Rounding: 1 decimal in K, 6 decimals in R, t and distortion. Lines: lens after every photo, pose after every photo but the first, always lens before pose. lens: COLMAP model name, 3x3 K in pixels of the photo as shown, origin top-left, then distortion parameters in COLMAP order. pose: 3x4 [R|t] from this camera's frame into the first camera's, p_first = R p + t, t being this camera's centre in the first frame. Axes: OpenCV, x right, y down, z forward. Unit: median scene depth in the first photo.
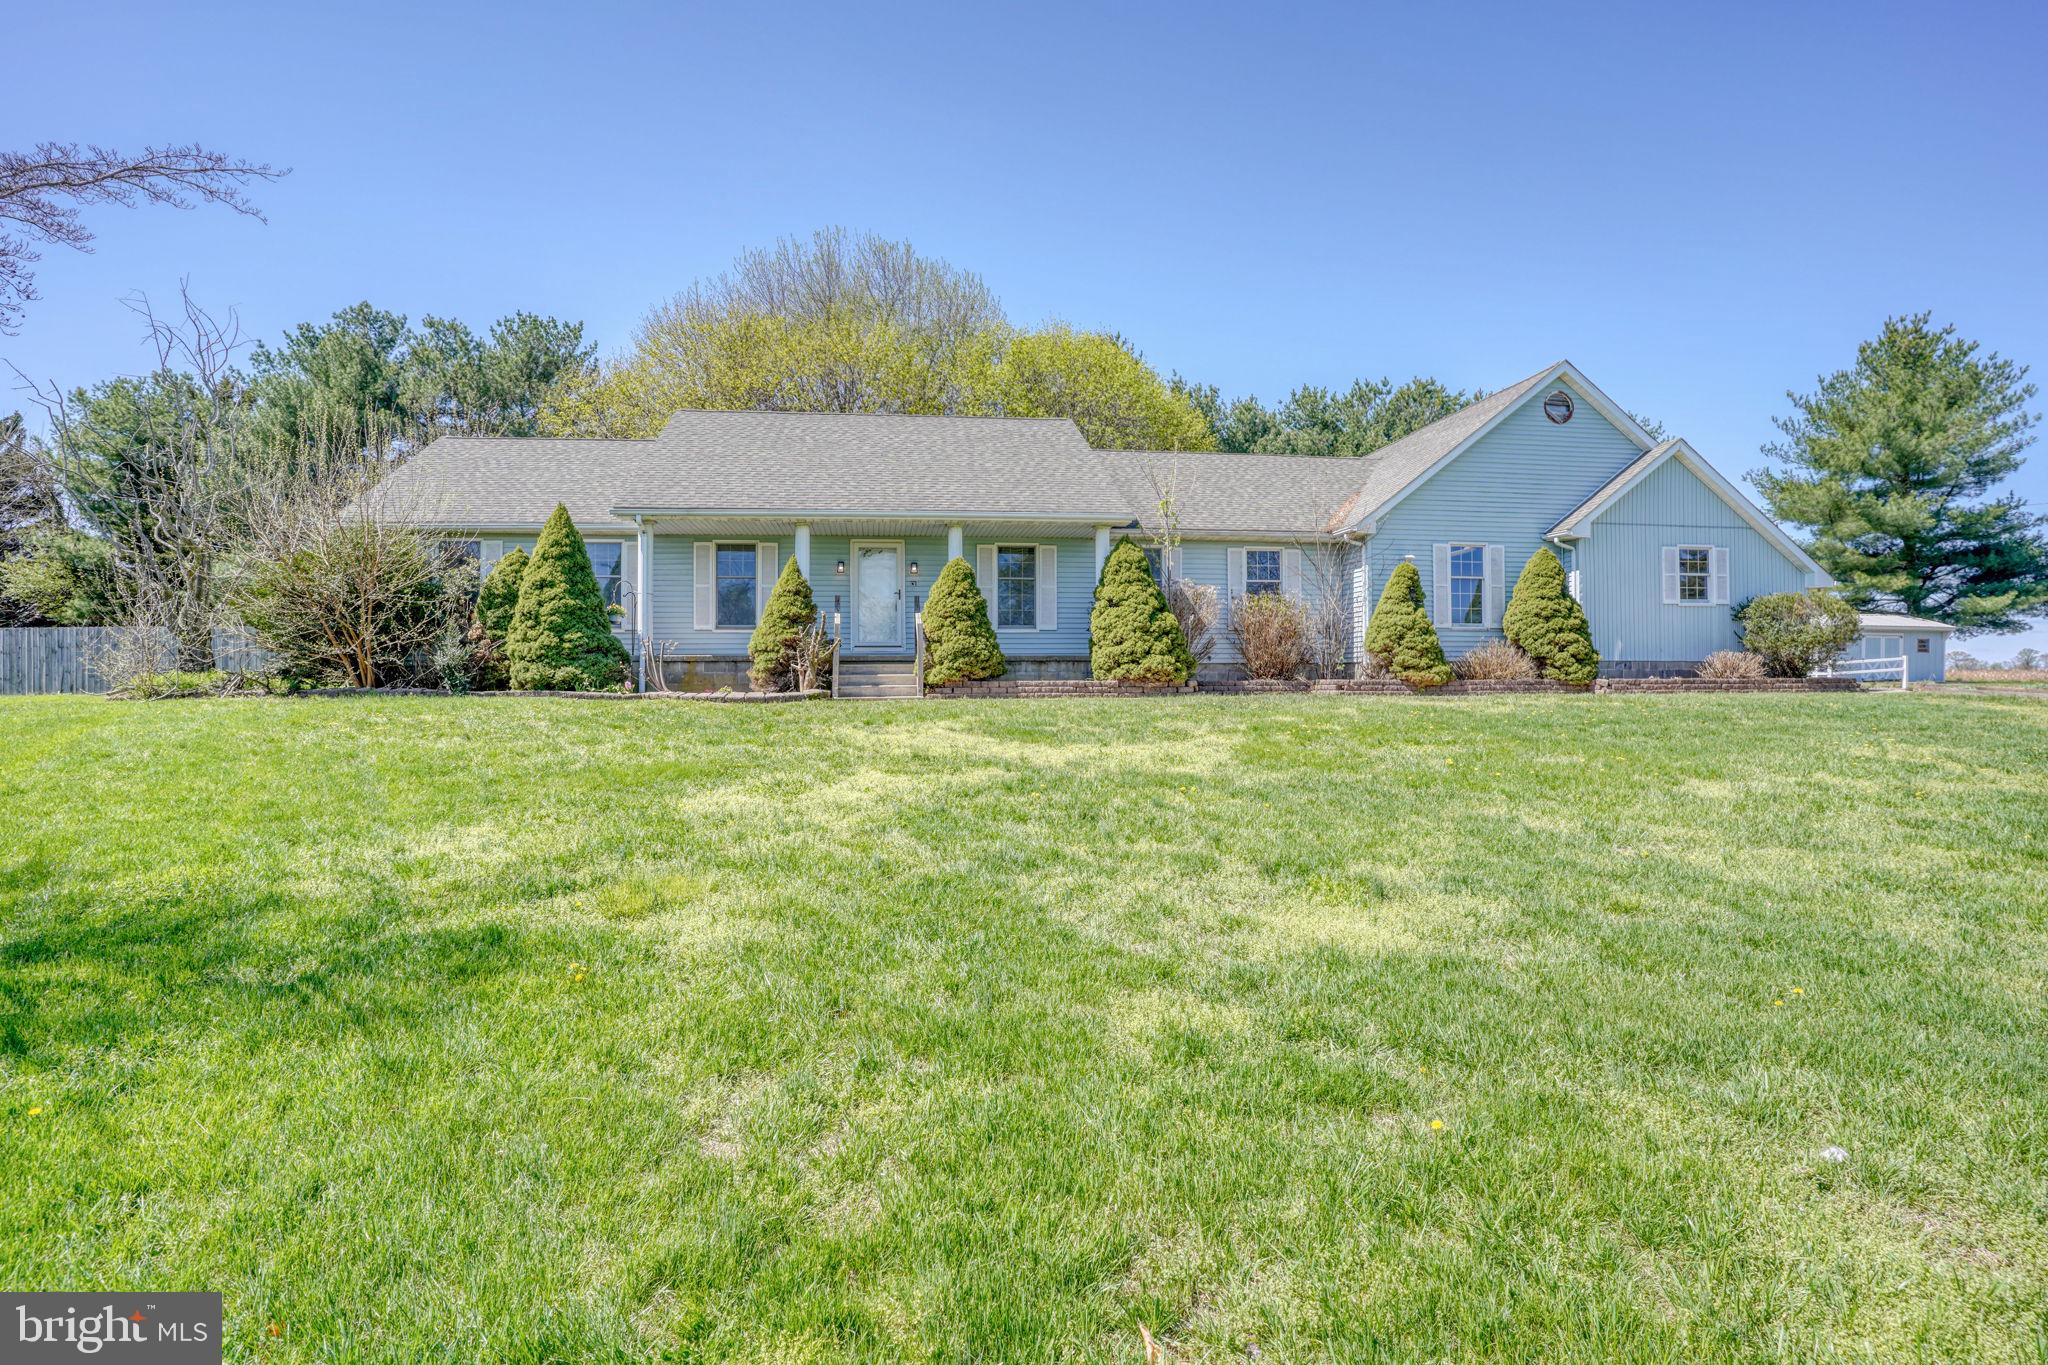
lens RADIAL K [[1008.2, 0, 1021.4], [0, 1008.2, 684.4], [0, 0, 1]] dist [-0.080687, 0.037876]
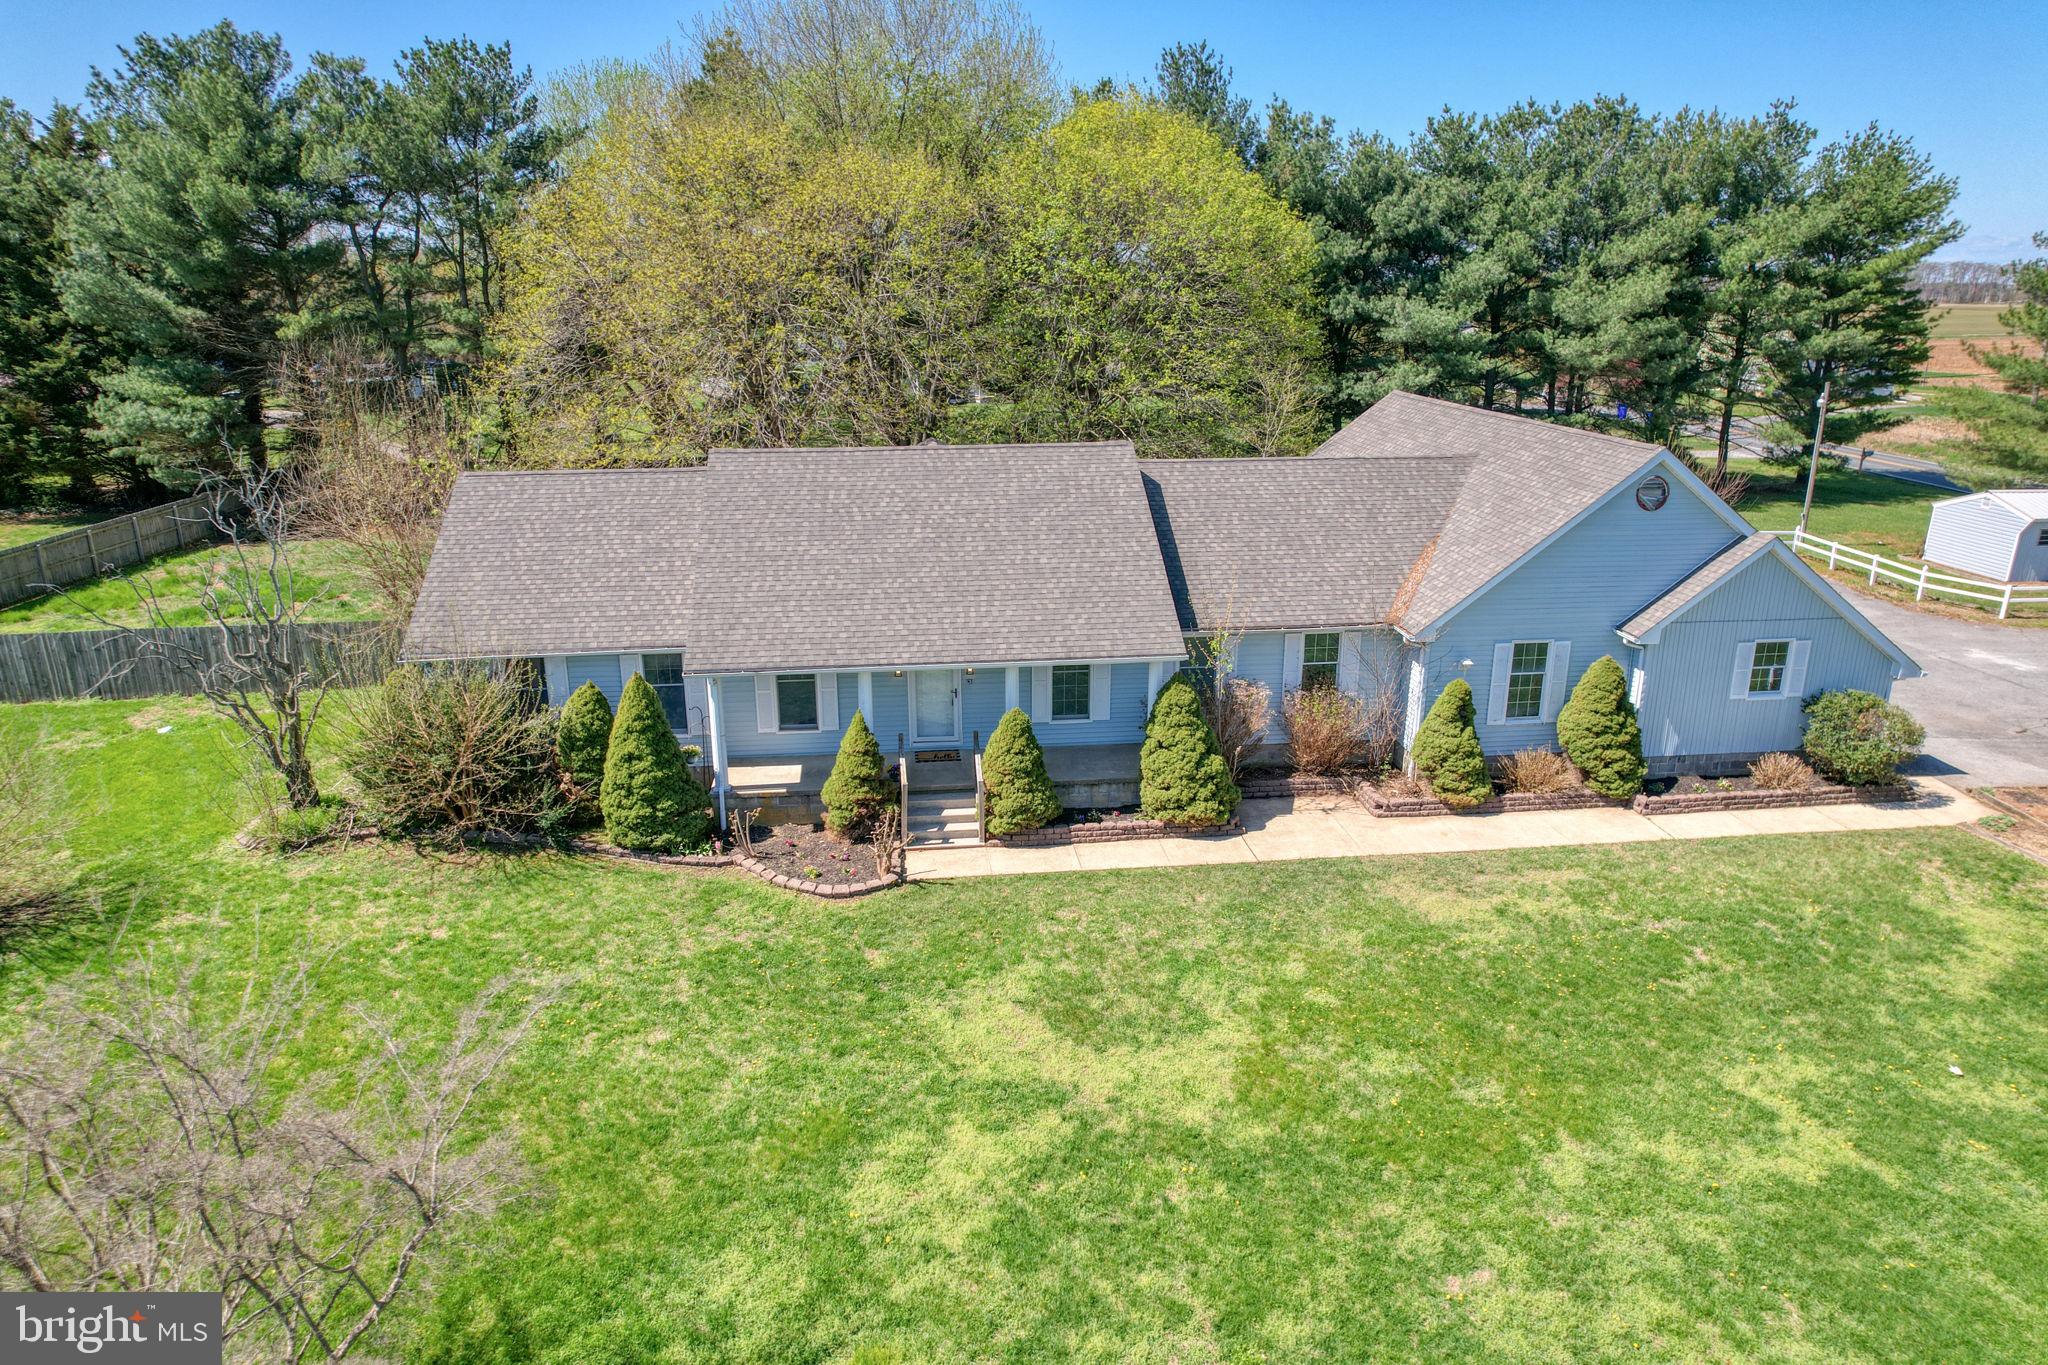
lens RADIAL K [[1311.1, 0, 1020.3], [0, 1311.1, 689.4], [0, 0, 1]] dist [-0.075976, 0.065006]
pose [[0.999228, 0.011024, -0.037720, -0.005584], [0.000525, 0.956013, 0.293322, -0.502859], [0.039295, -0.293116, 0.955269, -0.271821]]
